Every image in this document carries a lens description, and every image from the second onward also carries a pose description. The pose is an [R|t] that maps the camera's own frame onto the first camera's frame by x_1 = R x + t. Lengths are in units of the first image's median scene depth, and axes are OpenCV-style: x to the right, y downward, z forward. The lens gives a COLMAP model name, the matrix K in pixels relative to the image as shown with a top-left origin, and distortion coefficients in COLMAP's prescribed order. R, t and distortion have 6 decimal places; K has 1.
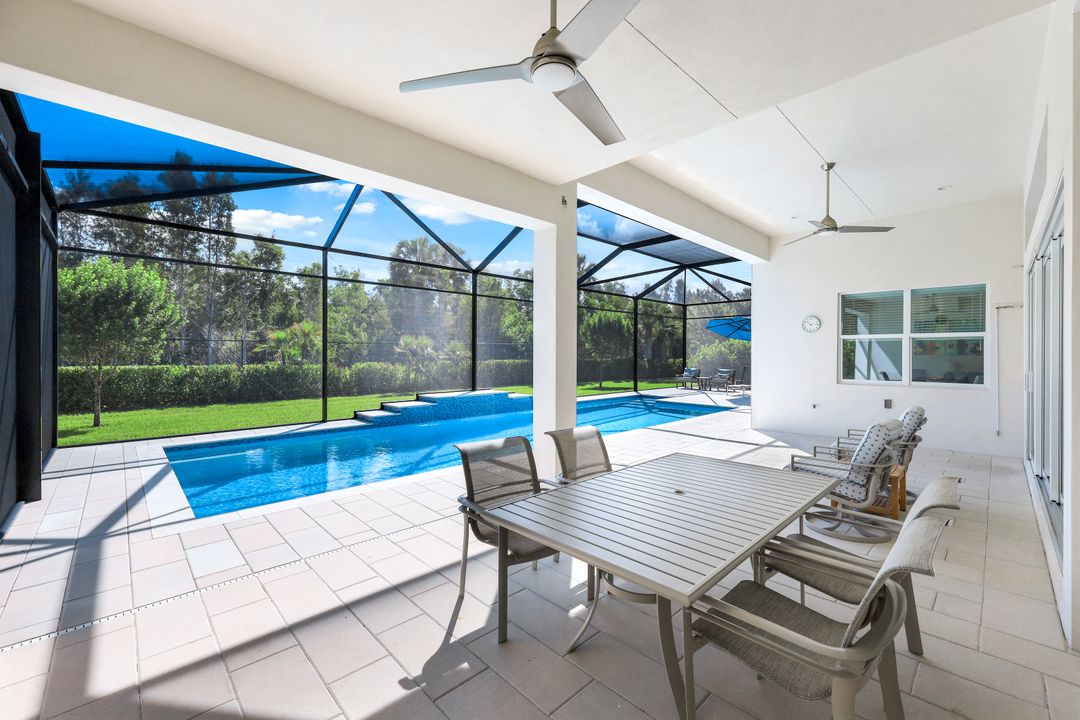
lens RADIAL K [[441.0, 0, 535.9], [0, 441.0, 356.6], [0, 0, 1]] dist [0.009755, 0.000239]
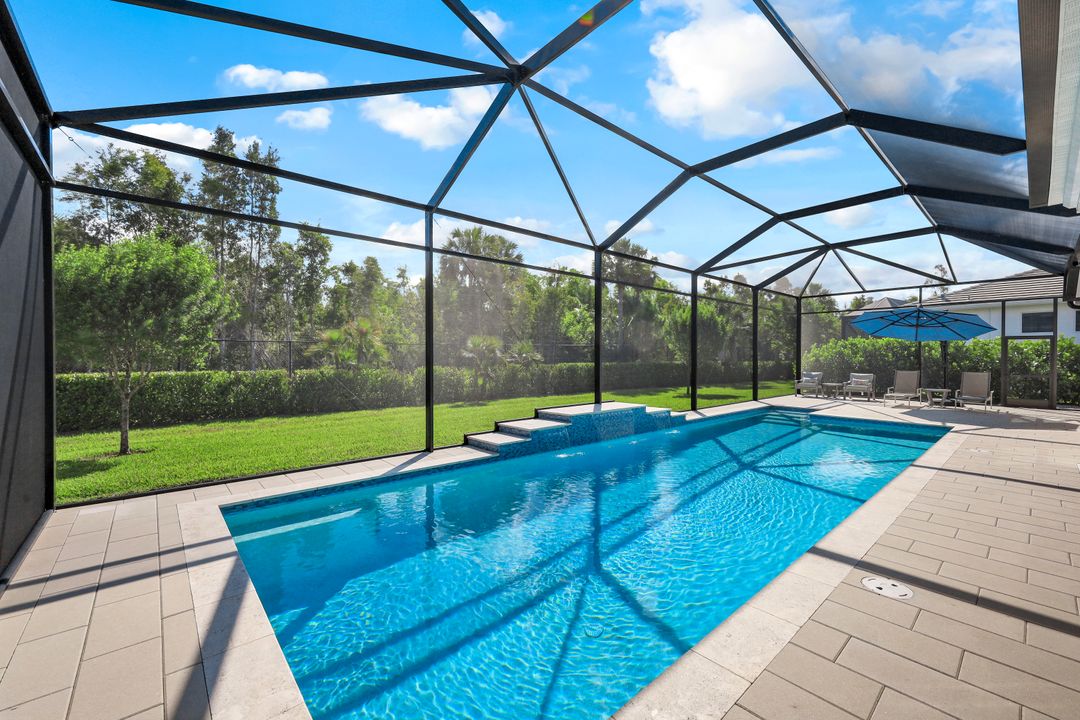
lens RADIAL K [[440.4, 0, 536.9], [0, 440.4, 360.4], [0, 0, 1]] dist [0.009085, -0.000273]
pose [[0.999180, -0.003377, -0.040359, -0.175790], [0.003455, 0.999992, 0.001850, 0.000628], [0.040353, -0.001988, 0.999184, 0.189963]]
